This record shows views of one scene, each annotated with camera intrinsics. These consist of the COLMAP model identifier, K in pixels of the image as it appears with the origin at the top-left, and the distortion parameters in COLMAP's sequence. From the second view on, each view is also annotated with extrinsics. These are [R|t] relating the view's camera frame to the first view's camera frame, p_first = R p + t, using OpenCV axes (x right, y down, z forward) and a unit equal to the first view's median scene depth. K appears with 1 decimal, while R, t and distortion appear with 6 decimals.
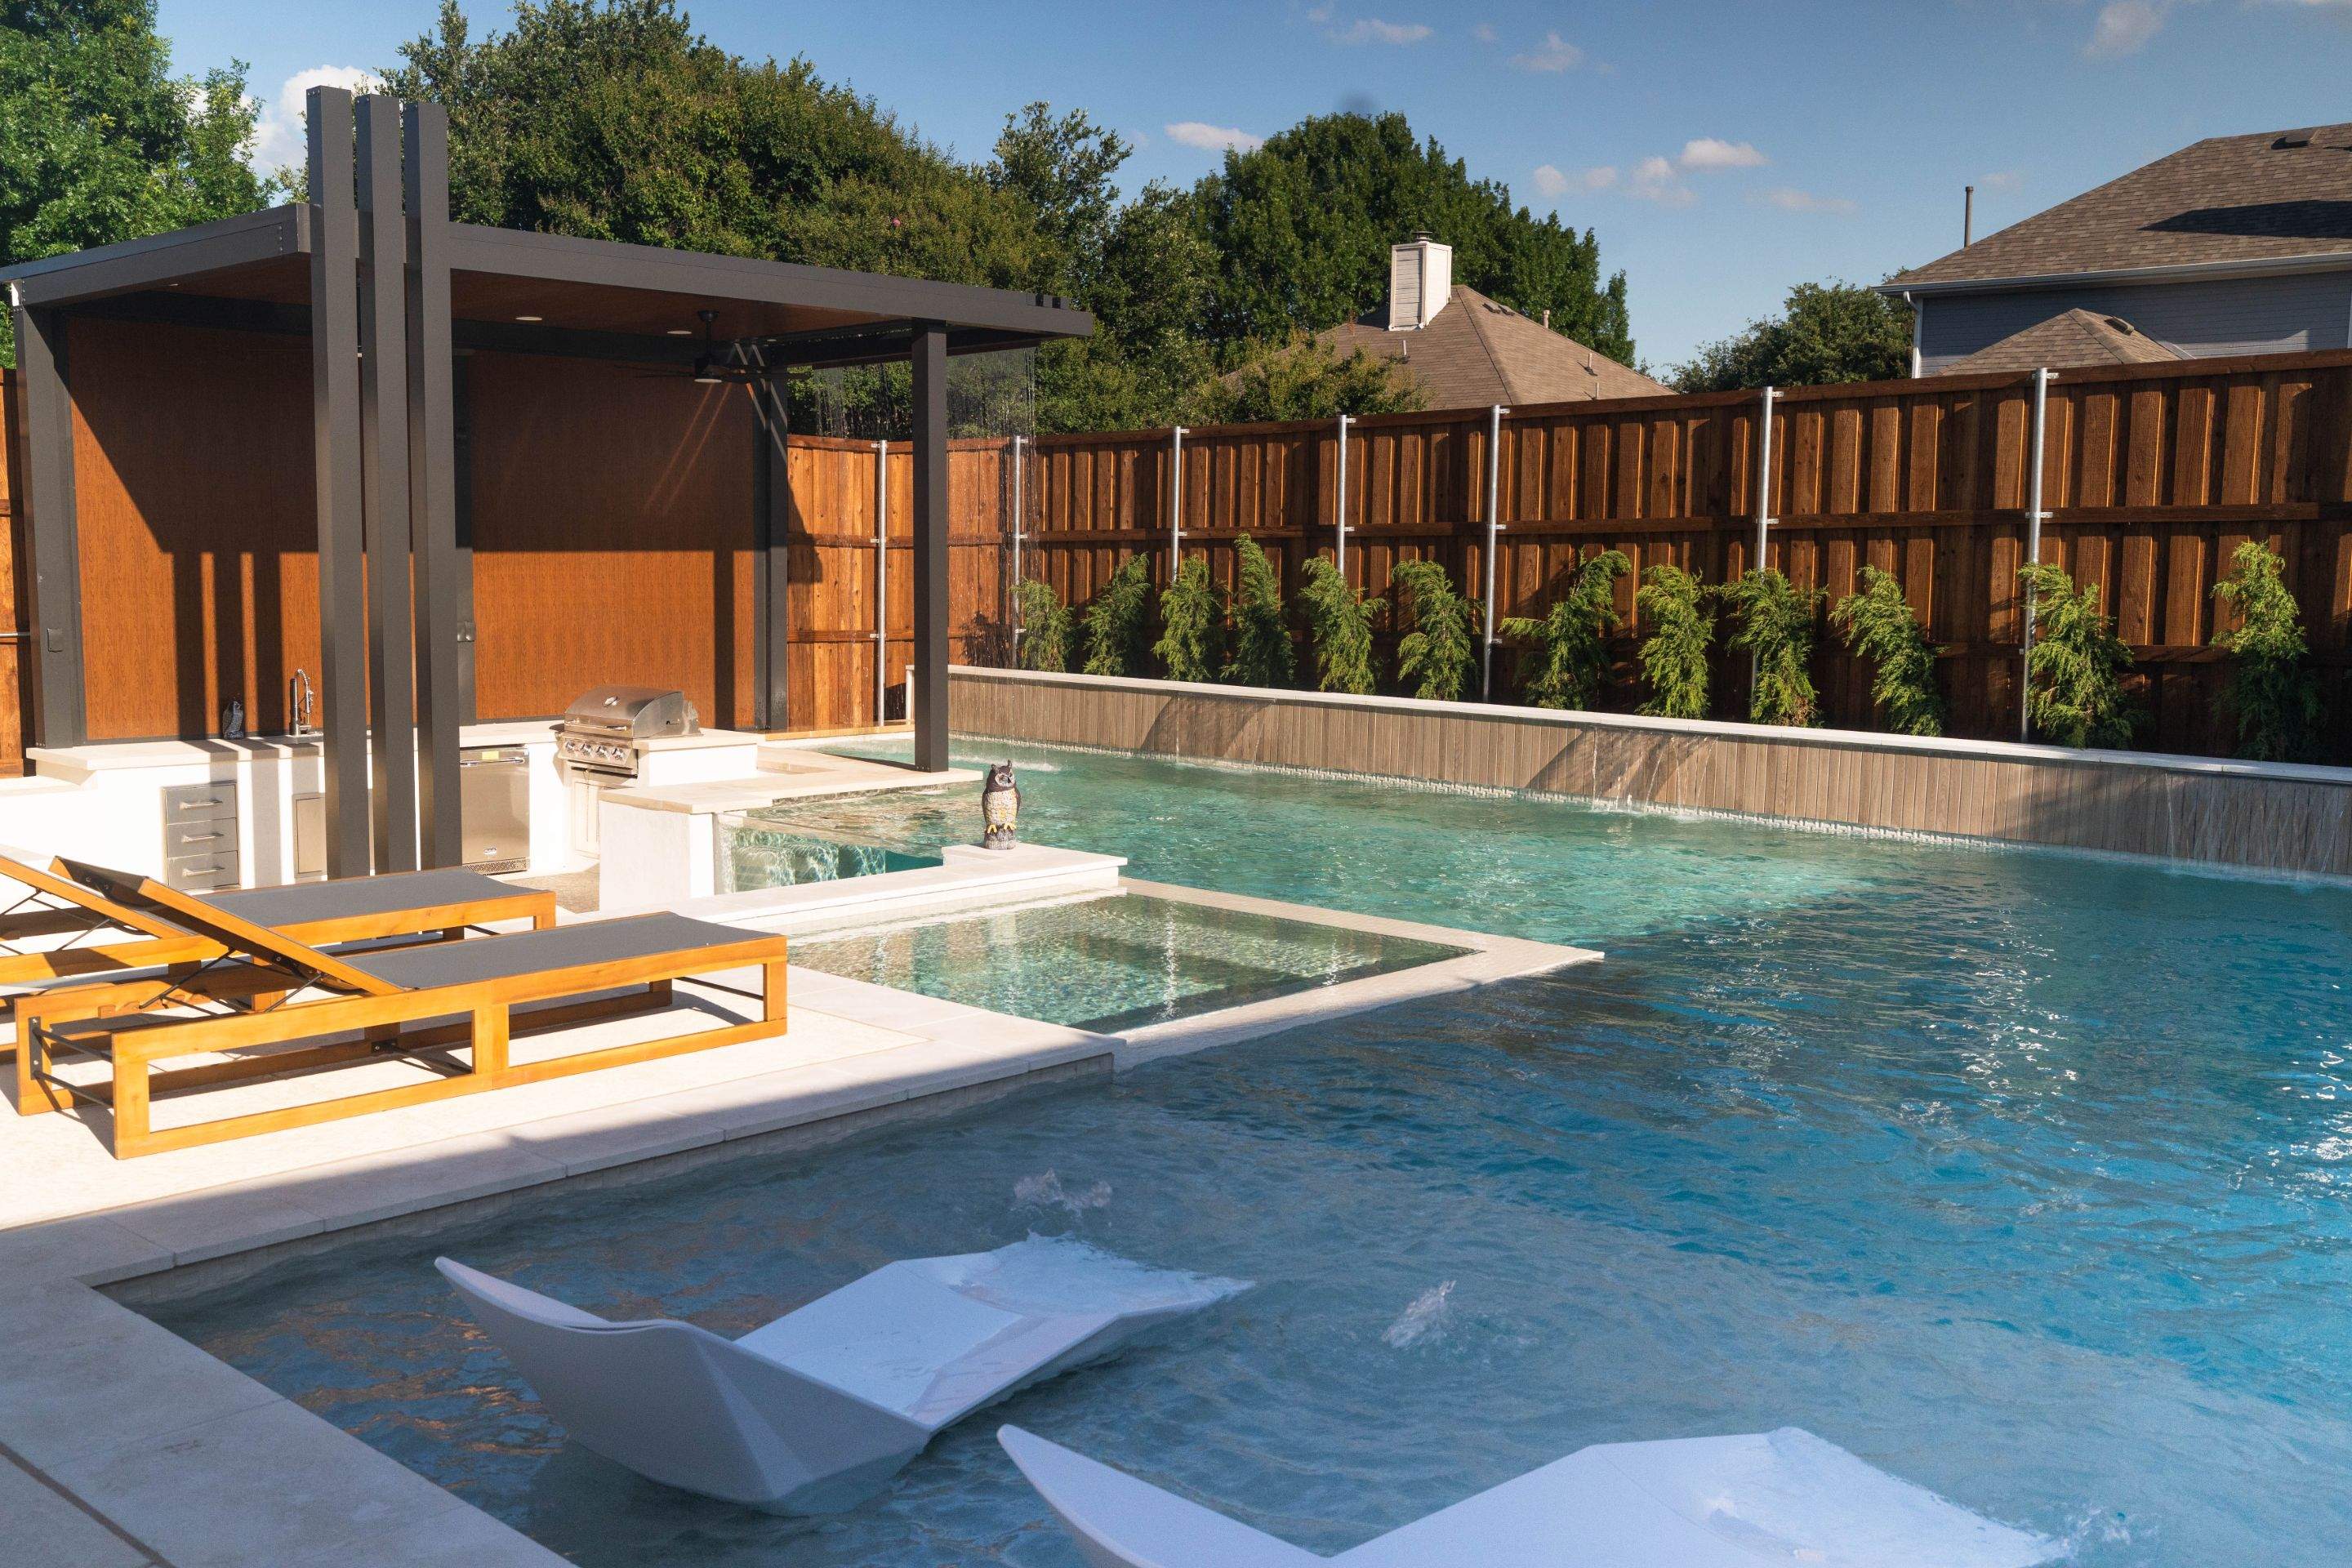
lens RADIAL K [[2237.7, 0, 1176.6], [0, 2237.7, 776.9], [0, 0, 1]] dist [-0.052540, 0.152781]
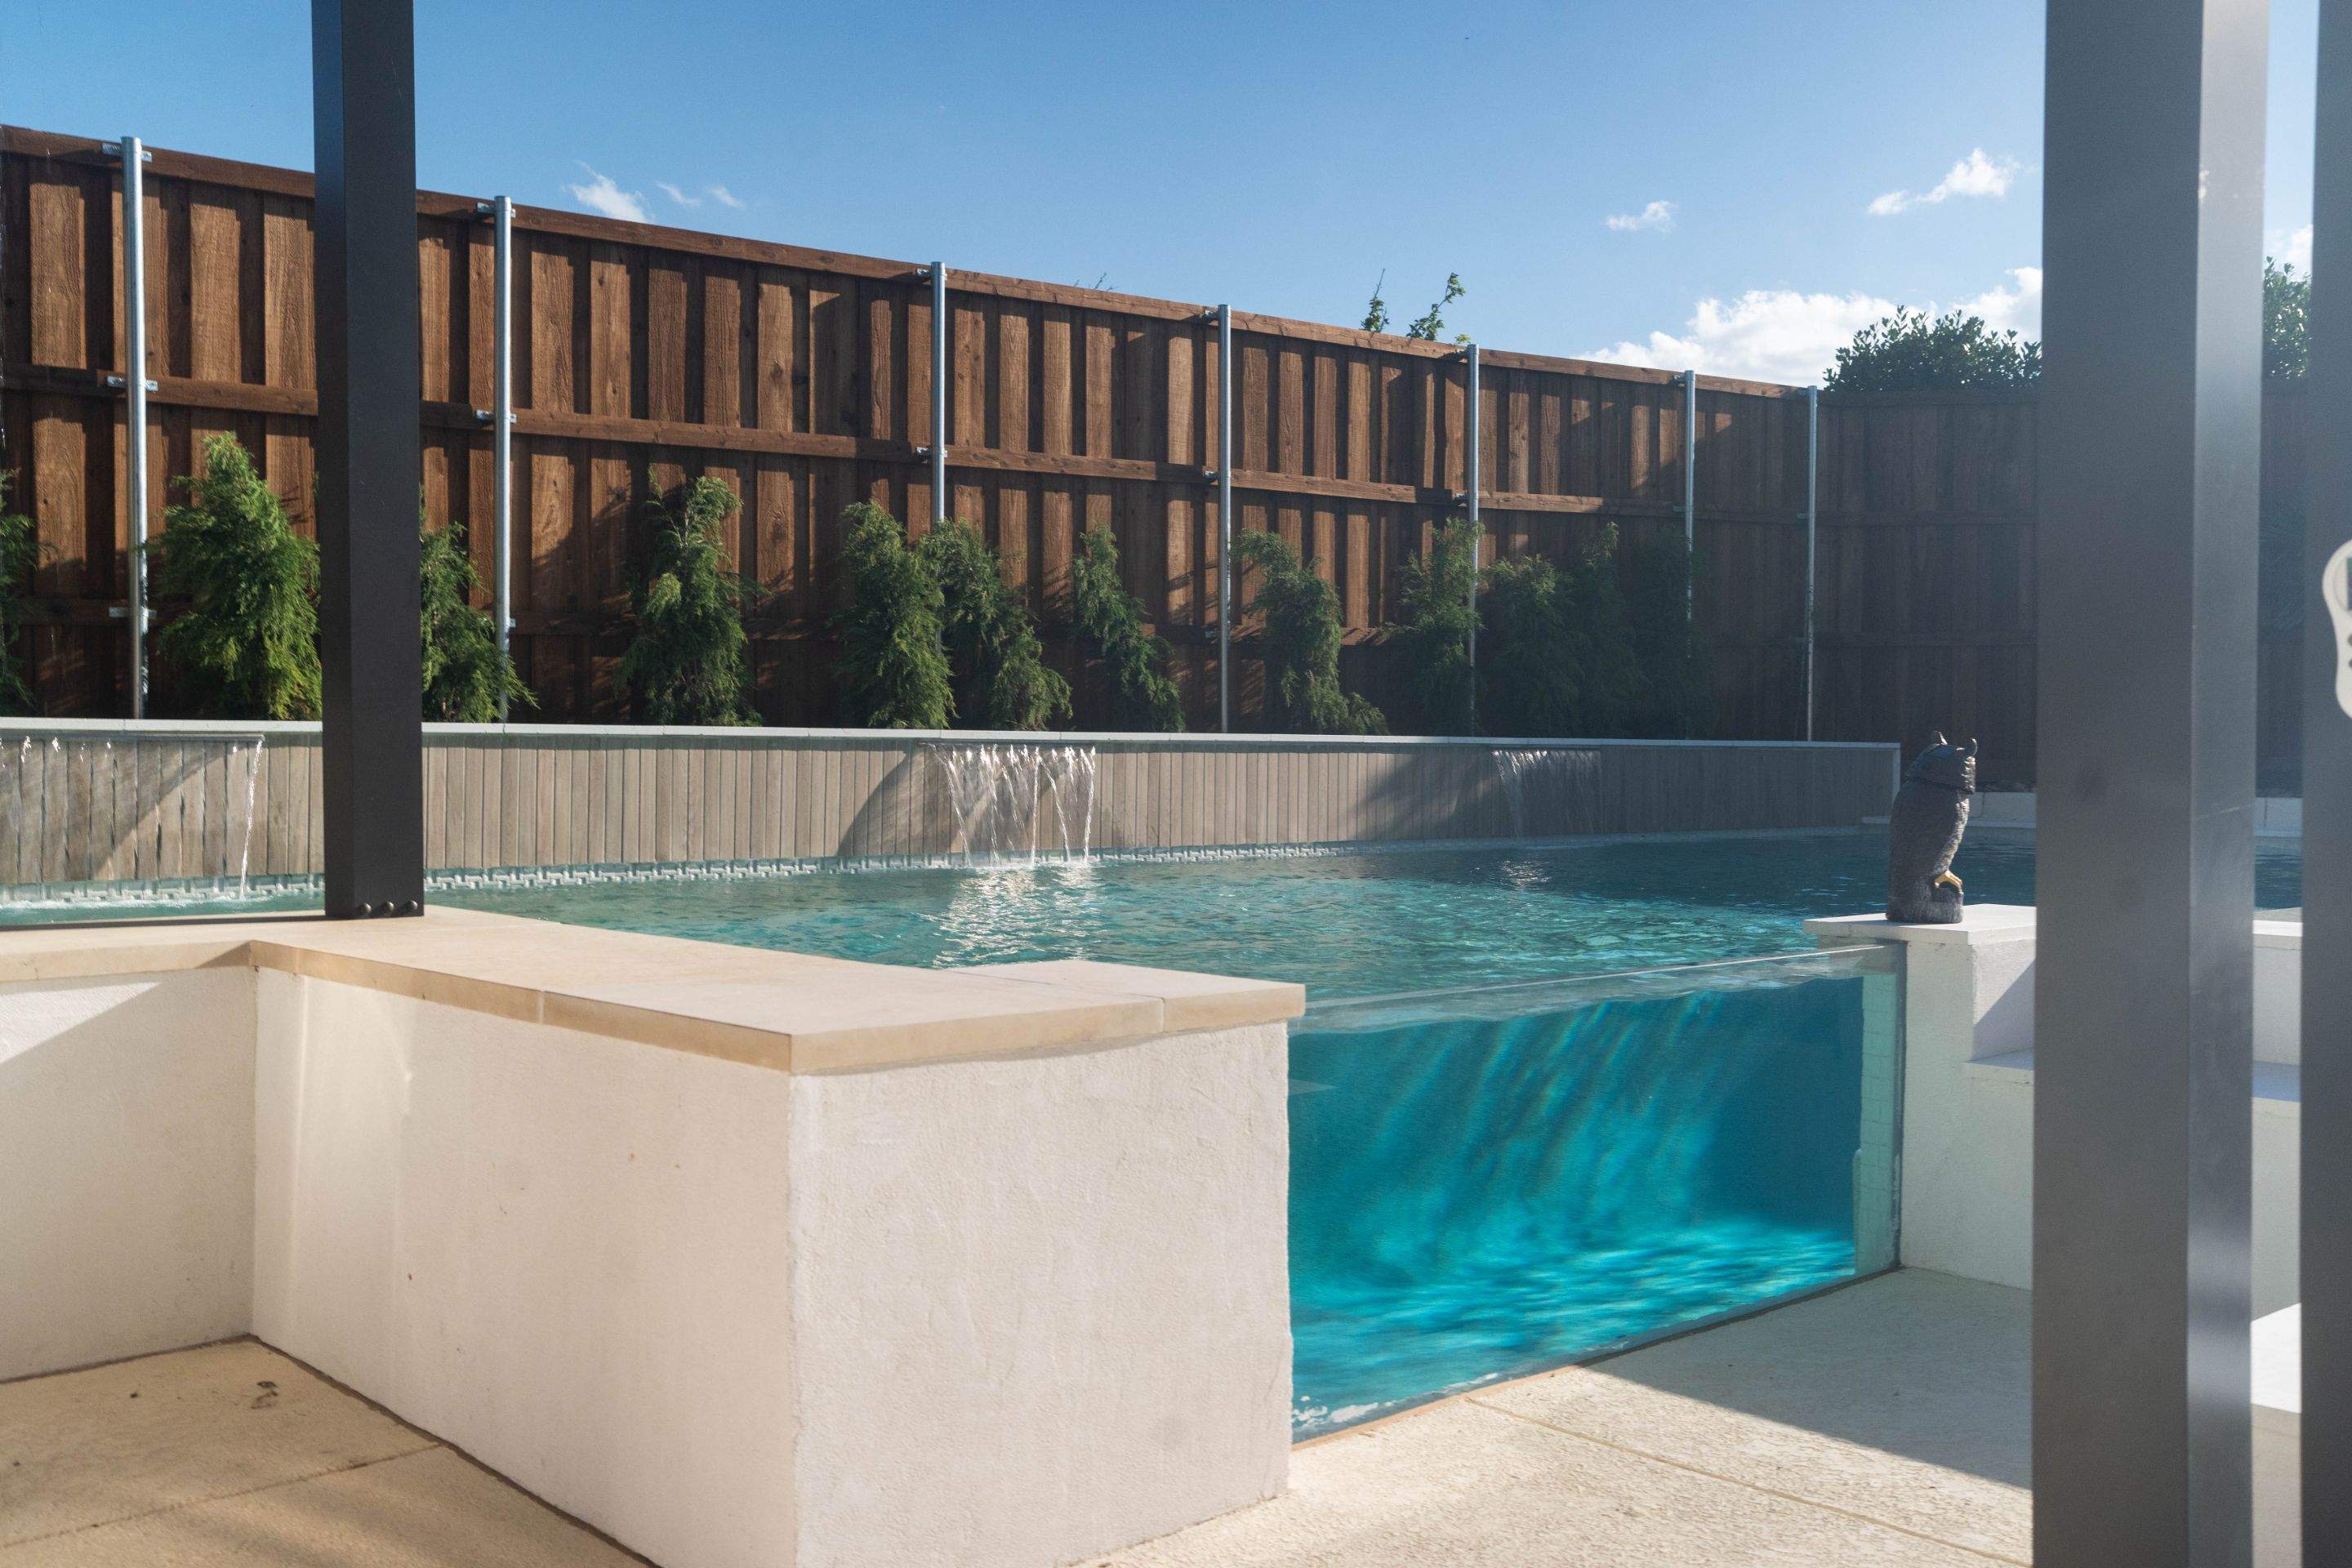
lens RADIAL K [[2237.7, 0, 1176.6], [0, 2237.7, 776.9], [0, 0, 1]] dist [-0.052540, 0.152781]
pose [[0.088665, -0.025325, 0.995740, -0.388527], [0.098579, 0.994992, 0.016528, -0.014993], [-0.991171, 0.096694, 0.090717, 0.776272]]
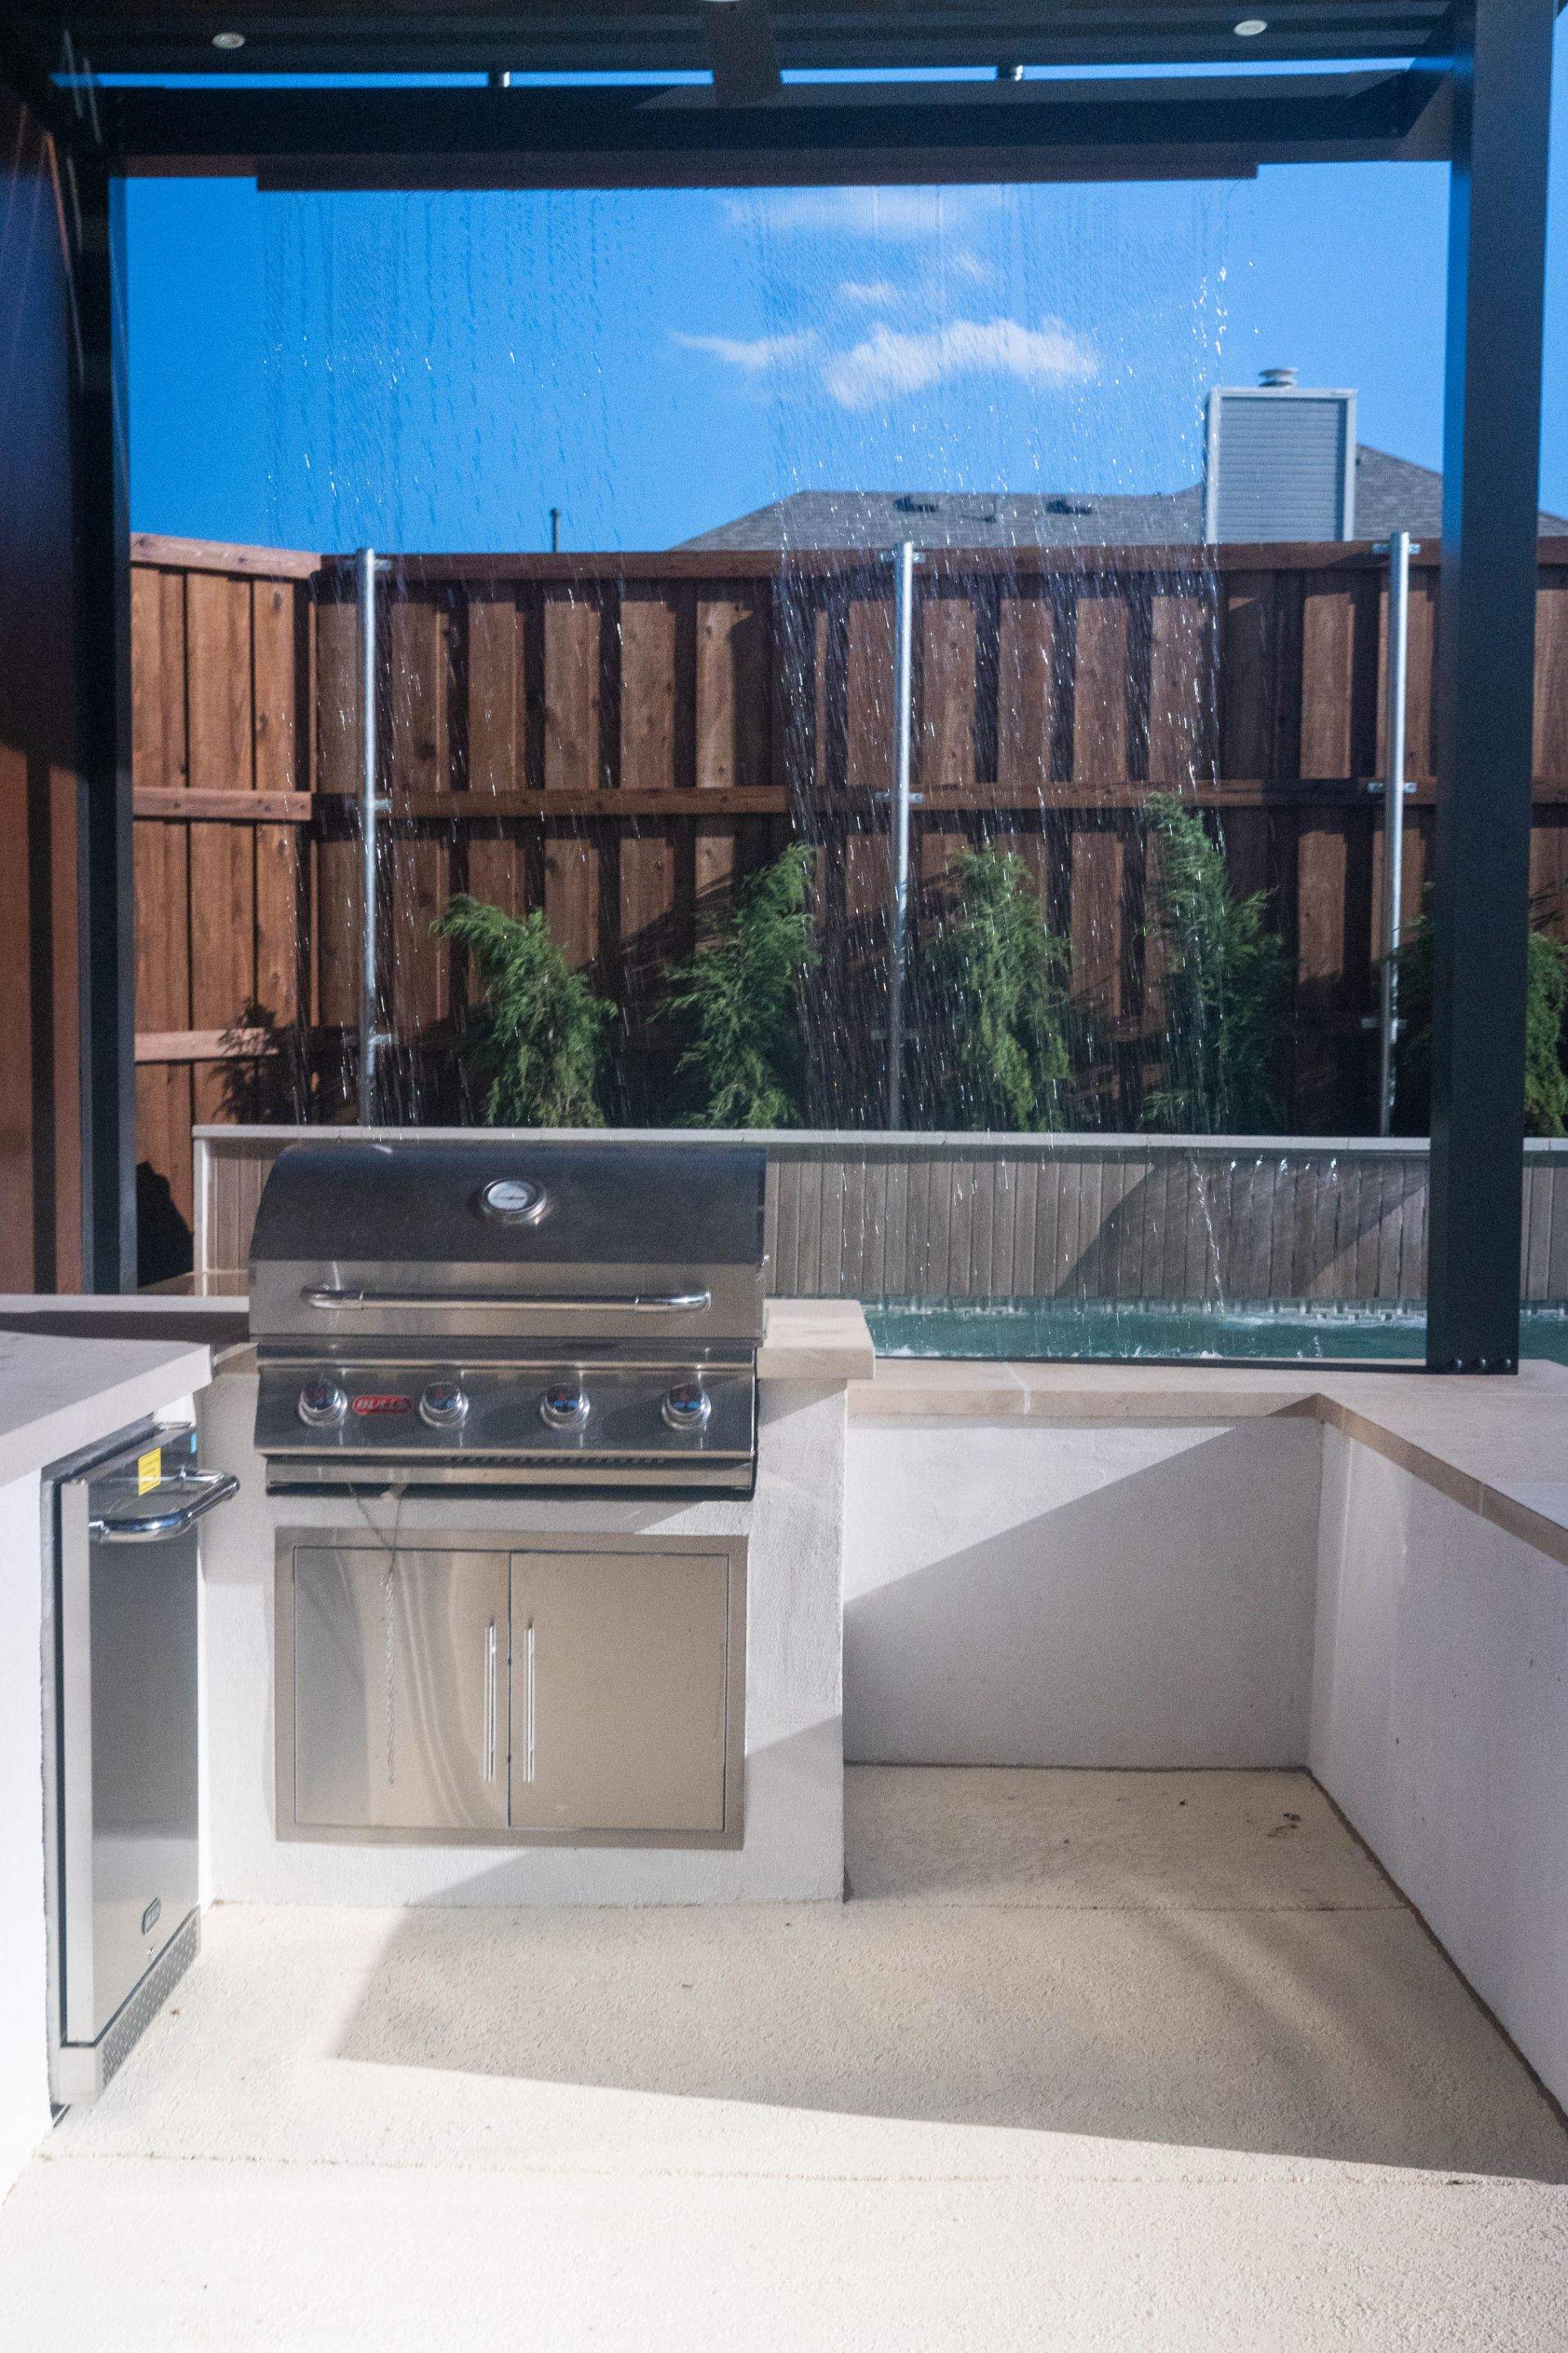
lens RADIAL K [[2571.9, 0, 777.2], [0, 2571.9, 1343.7], [0, 0, 1]] dist [-0.025418, 0.013447]
pose [[0.739158, -0.073043, 0.669560, -0.394934], [0.070698, 0.997025, 0.030720, -0.022550], [-0.669812, 0.024630, 0.742122, 0.721775]]
